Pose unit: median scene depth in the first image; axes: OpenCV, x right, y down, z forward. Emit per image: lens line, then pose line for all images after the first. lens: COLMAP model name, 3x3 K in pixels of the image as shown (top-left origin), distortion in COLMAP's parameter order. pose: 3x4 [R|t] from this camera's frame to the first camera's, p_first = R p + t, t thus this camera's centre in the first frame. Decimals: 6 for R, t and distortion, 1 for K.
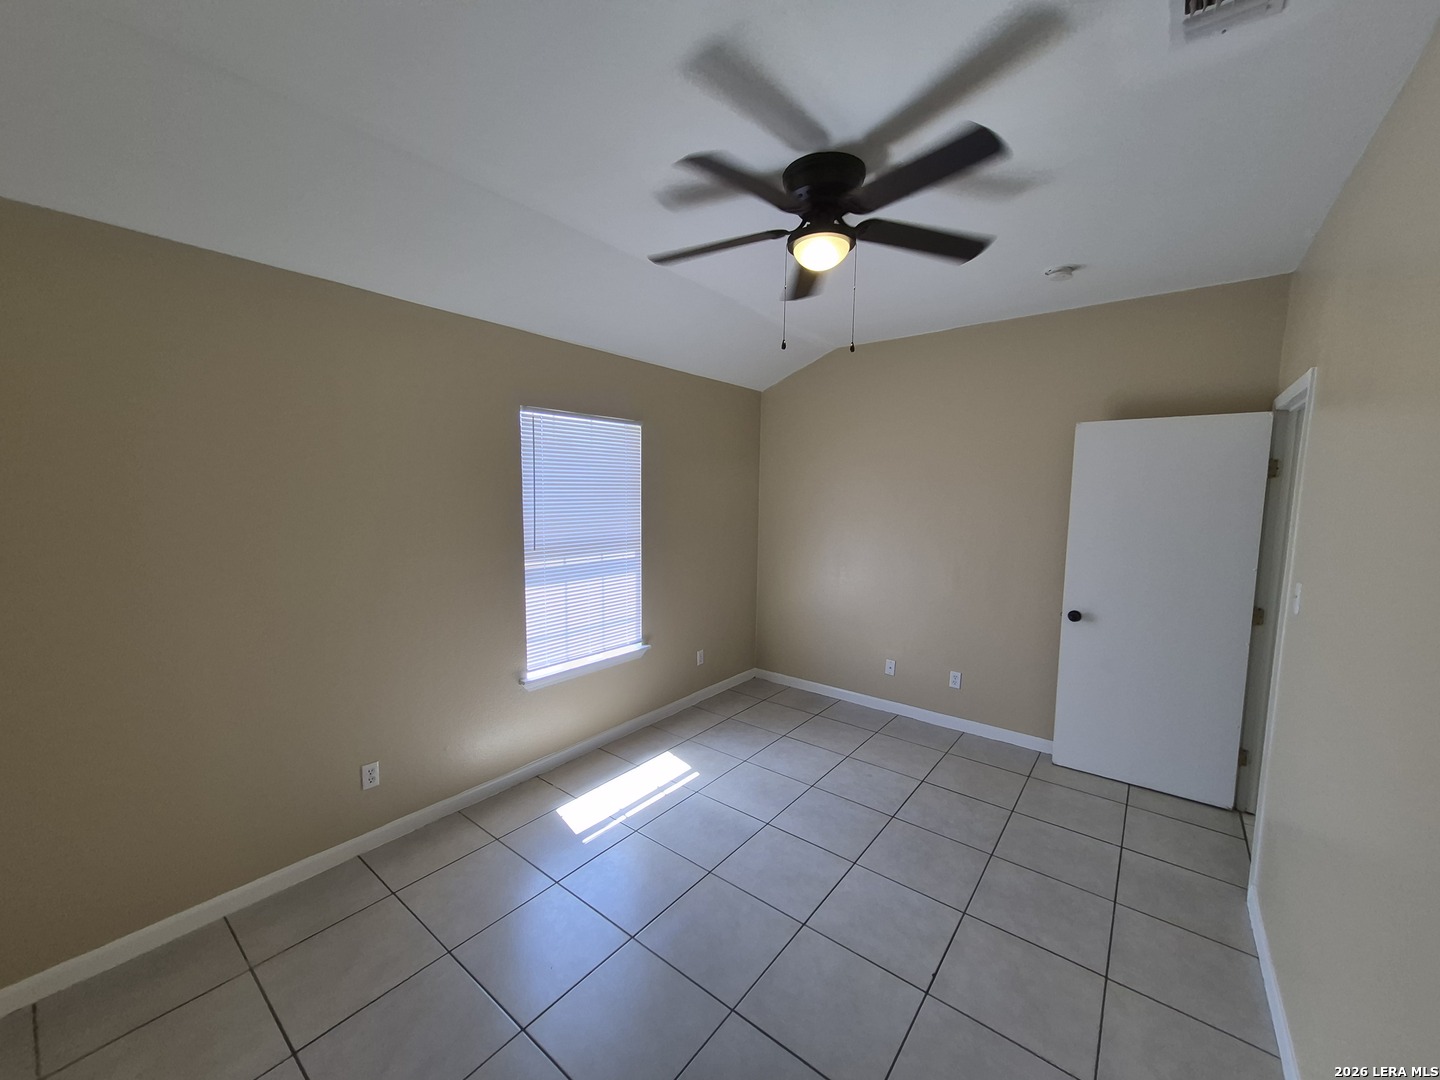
lens RADIAL K [[564.0, 0, 709.1], [0, 564.0, 546.3], [0, 0, 1]] dist [0.006337, -0.000408]
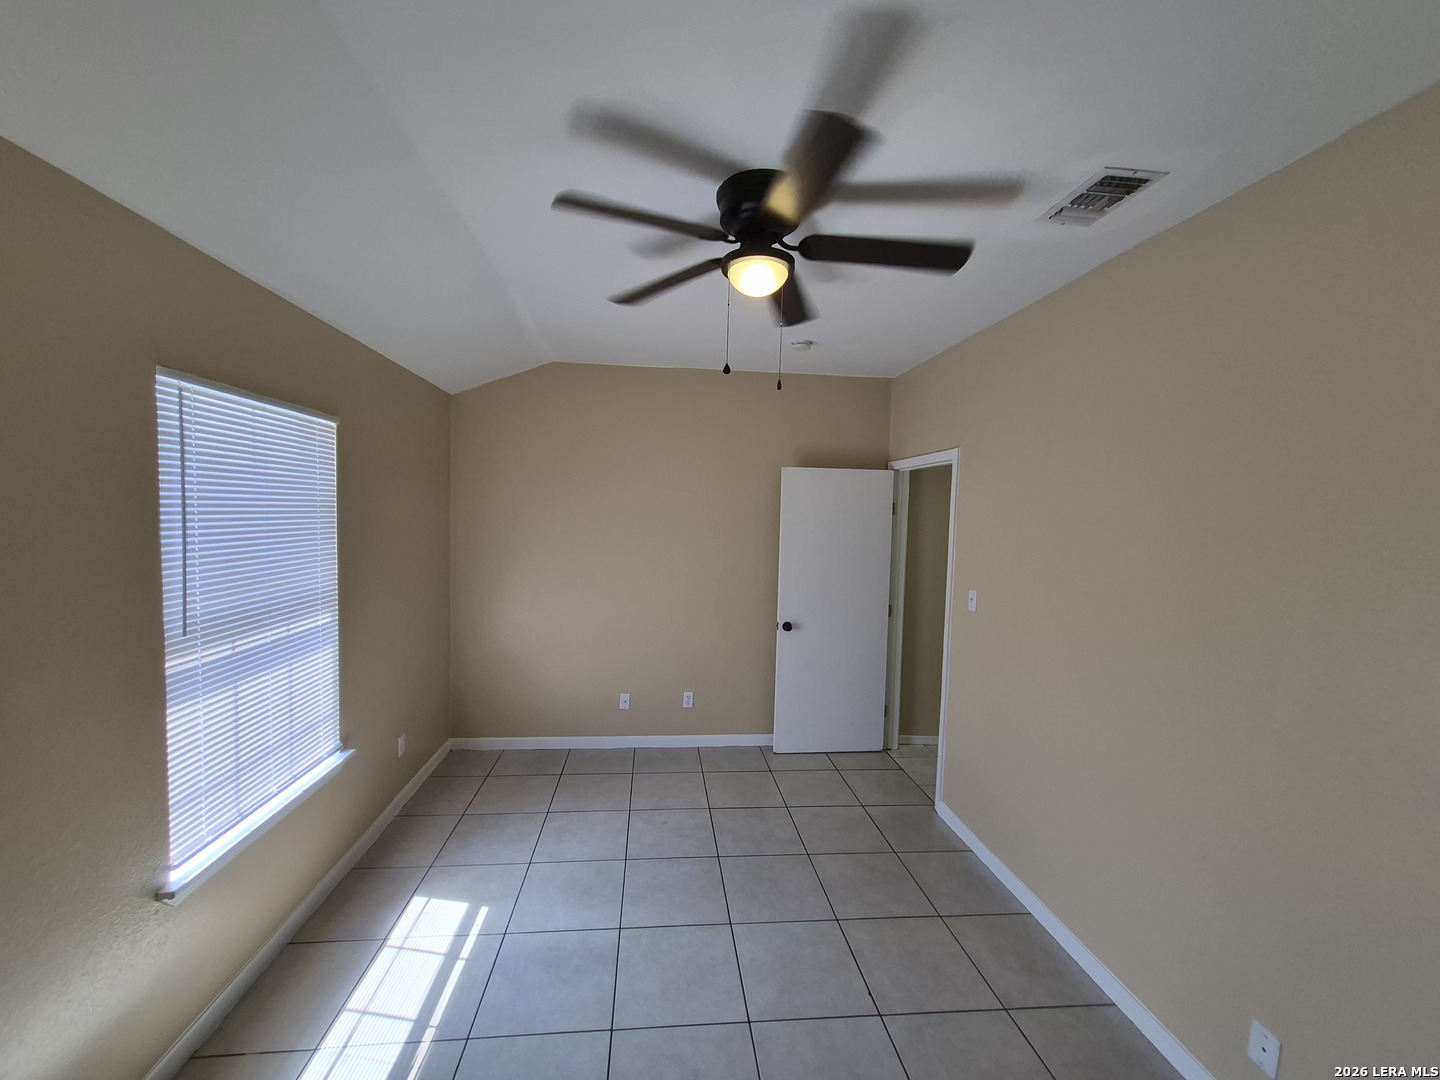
lens RADIAL K [[564.0, 0, 709.1], [0, 564.0, 546.3], [0, 0, 1]] dist [0.006337, -0.000408]
pose [[0.716794, -0.030942, 0.696598, -0.306216], [0.049922, 0.998729, -0.007007, -0.046617], [-0.695496, 0.039798, 0.717427, 0.246975]]
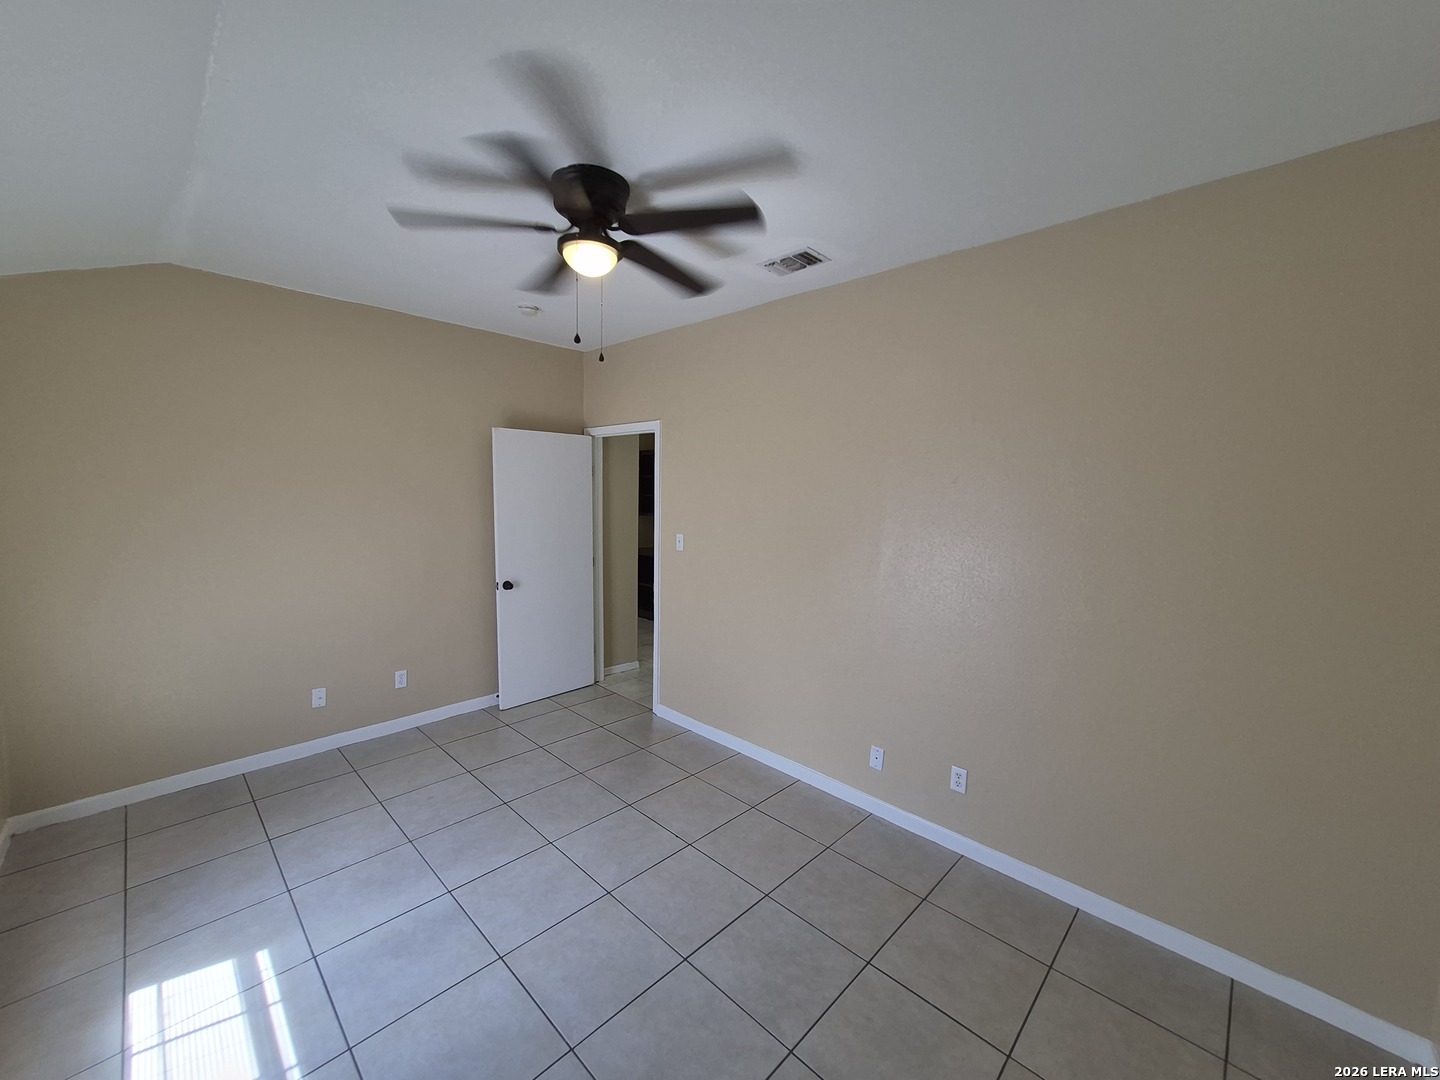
lens RADIAL K [[564.0, 0, 709.1], [0, 564.0, 546.3], [0, 0, 1]] dist [0.006337, -0.000408]
pose [[0.103123, -0.108462, 0.988737, -0.518330], [0.086042, 0.991284, 0.099767, -0.046073], [-0.990940, 0.074785, 0.111557, 0.420453]]
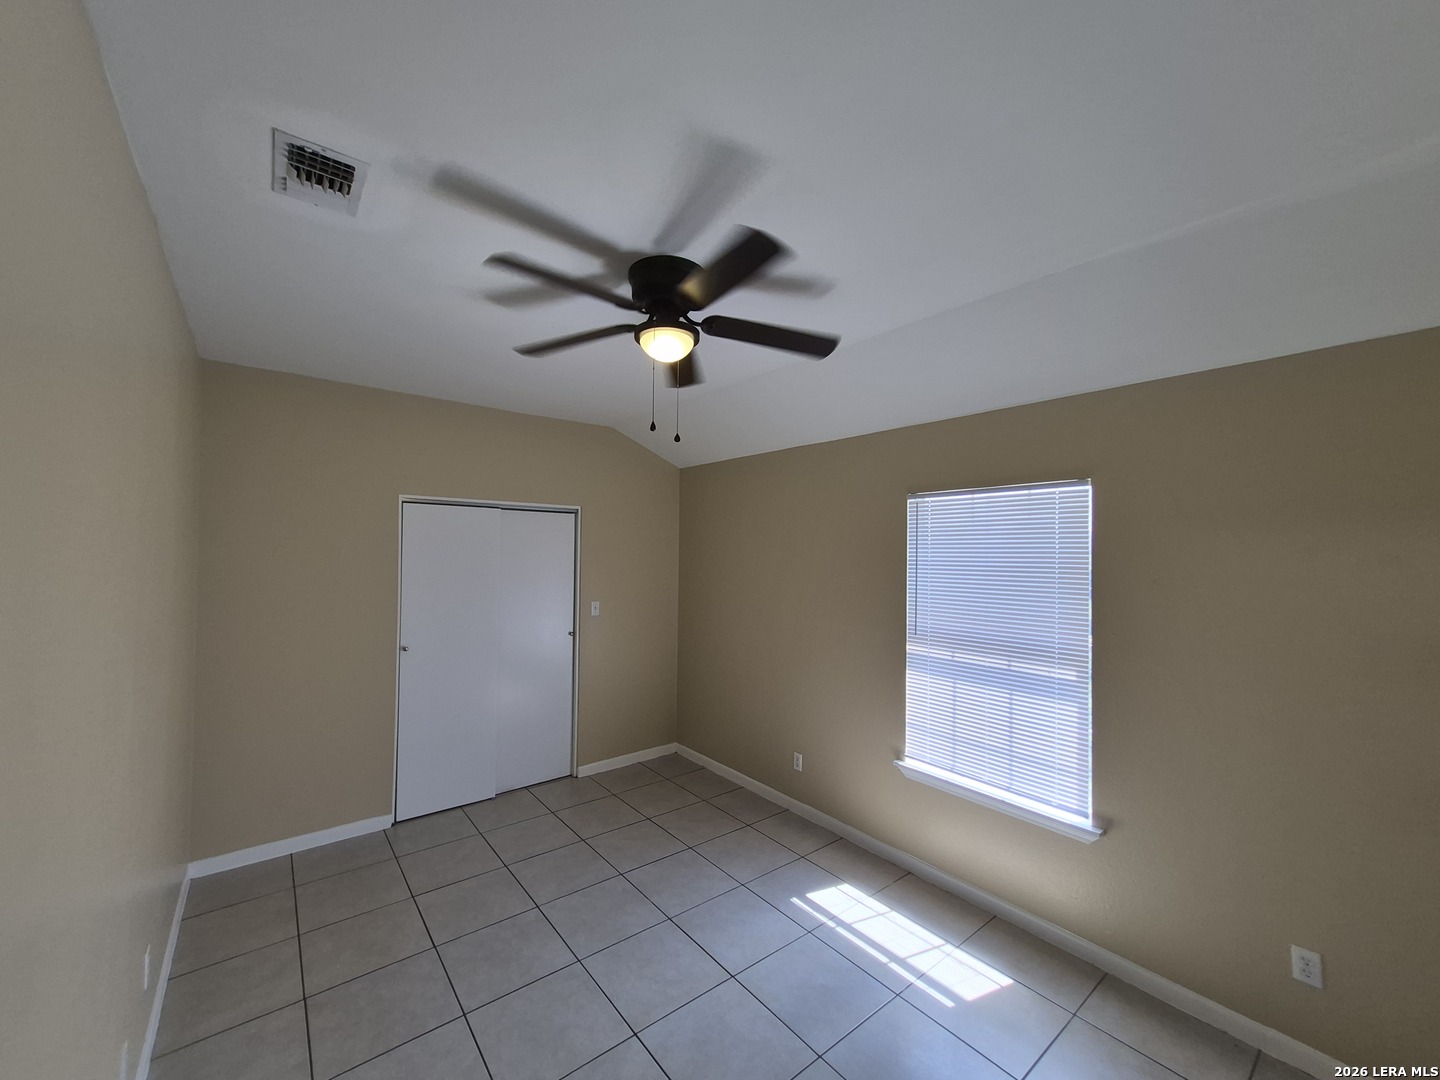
lens RADIAL K [[550.9, 0, 701.4], [0, 550.9, 547.0], [0, 0, 1]] dist [0.000473, -0.000048]
pose [[-0.232636, -0.027918, -0.972163, 0.683410], [-0.113774, 0.993506, -0.001305, -0.096732], [0.965886, 0.110303, -0.234302, 0.797914]]
